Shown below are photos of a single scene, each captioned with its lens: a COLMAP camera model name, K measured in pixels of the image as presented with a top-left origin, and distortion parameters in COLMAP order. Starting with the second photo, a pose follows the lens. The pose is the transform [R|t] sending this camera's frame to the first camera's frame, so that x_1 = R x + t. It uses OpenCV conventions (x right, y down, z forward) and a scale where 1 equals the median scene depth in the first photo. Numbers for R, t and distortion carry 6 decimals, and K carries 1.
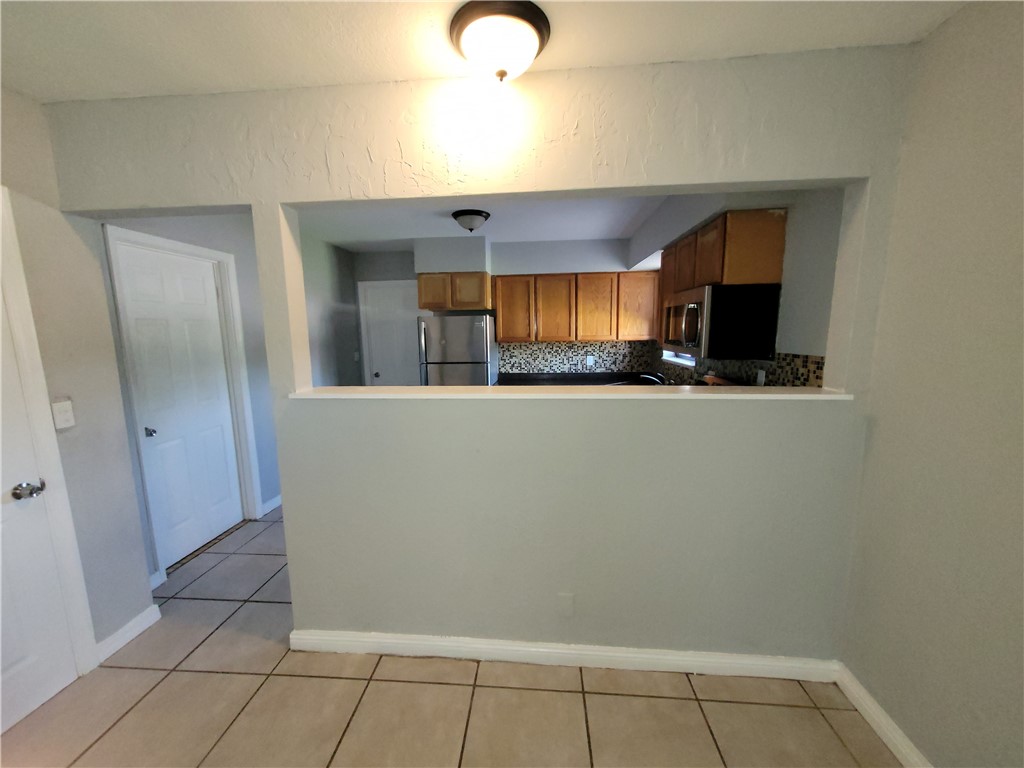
lens RADIAL K [[403.8, 0, 509.3], [0, 403.8, 388.7], [0, 0, 1]] dist [0.012084, -0.004061]
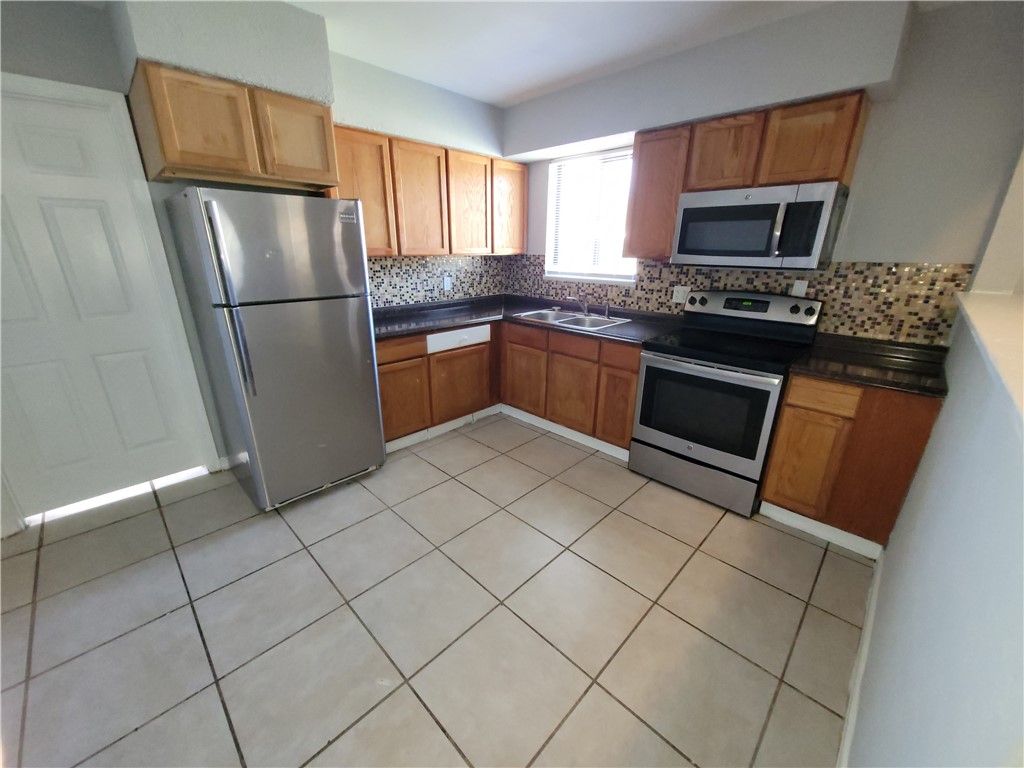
lens RADIAL K [[403.8, 0, 515.5], [0, 403.8, 385.1], [0, 0, 1]] dist [0.012084, -0.004061]
pose [[0.629020, -0.233965, 0.741347, -0.311085], [0.097796, 0.969875, 0.223109, -0.043047], [-0.771214, -0.067839, 0.632951, 0.428808]]
